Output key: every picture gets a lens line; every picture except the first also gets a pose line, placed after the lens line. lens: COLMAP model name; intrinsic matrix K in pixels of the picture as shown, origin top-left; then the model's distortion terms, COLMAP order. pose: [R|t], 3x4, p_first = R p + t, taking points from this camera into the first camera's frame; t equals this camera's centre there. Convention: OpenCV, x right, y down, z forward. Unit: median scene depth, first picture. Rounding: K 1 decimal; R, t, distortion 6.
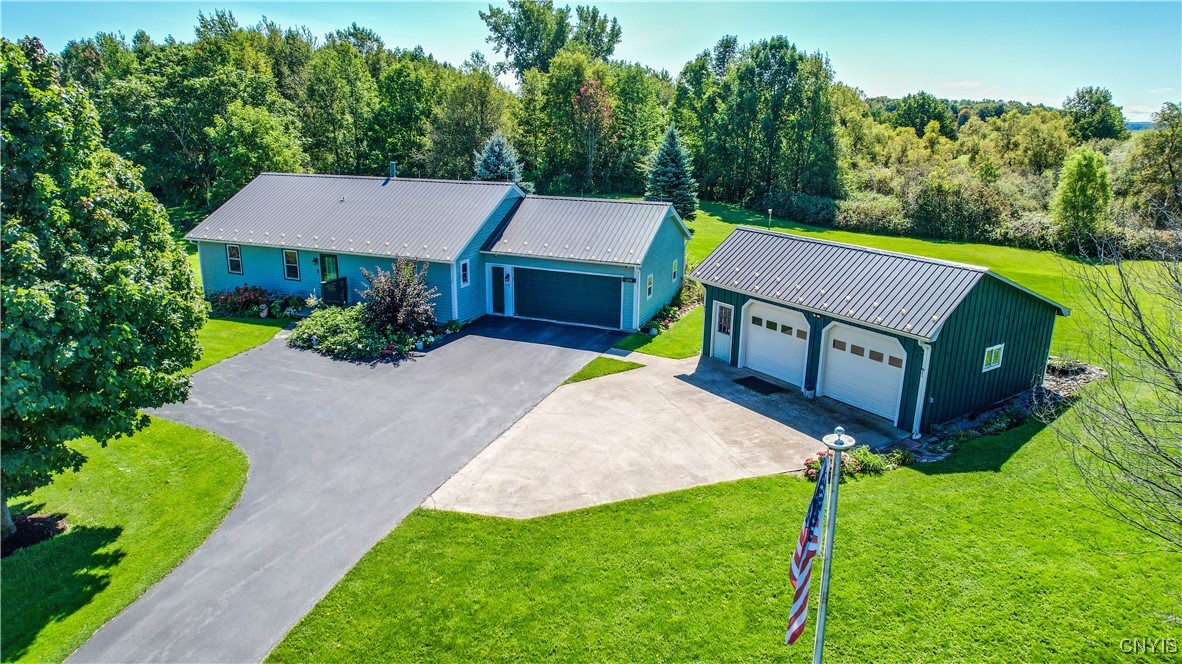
lens RADIAL K [[741.9, 0, 591.0], [0, 741.9, 332.0], [0, 0, 1]] dist [-0.042428, 0.000128]
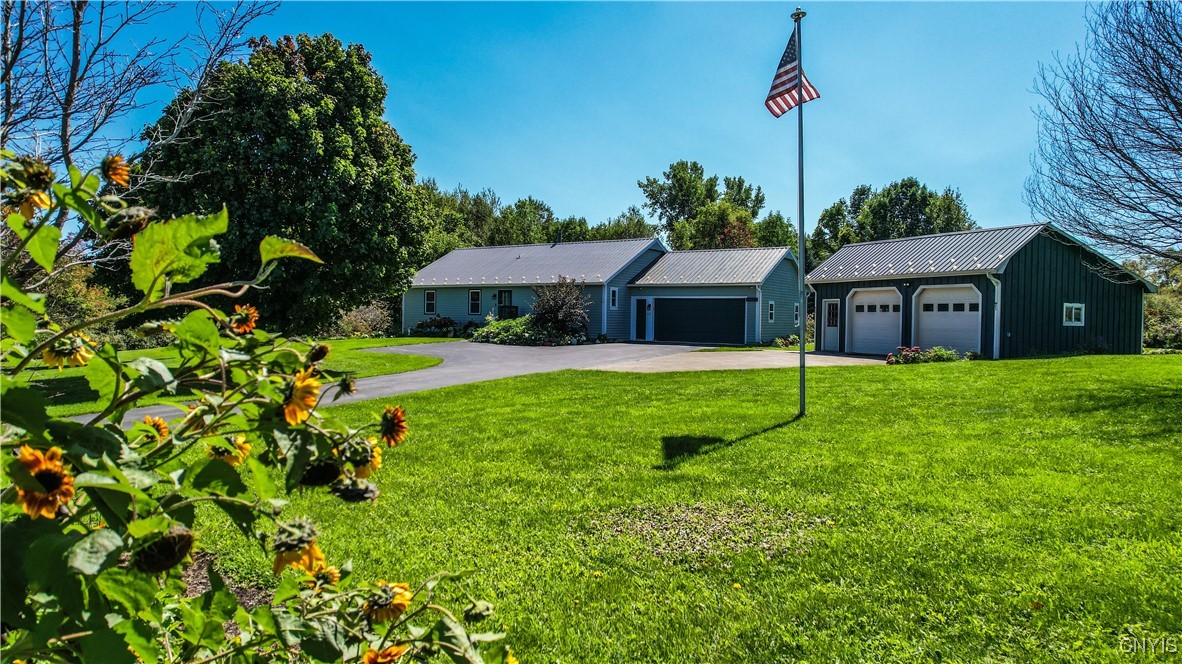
lens RADIAL K [[755.9, 0, 586.6], [0, 755.9, 337.6], [0, 0, 1]] dist [-0.067138, 0.054462]
pose [[0.978650, 0.011666, -0.205202, 0.038024], [-0.065858, 0.963546, -0.259310, 0.292734], [0.194696, 0.267288, 0.943743, -0.146661]]
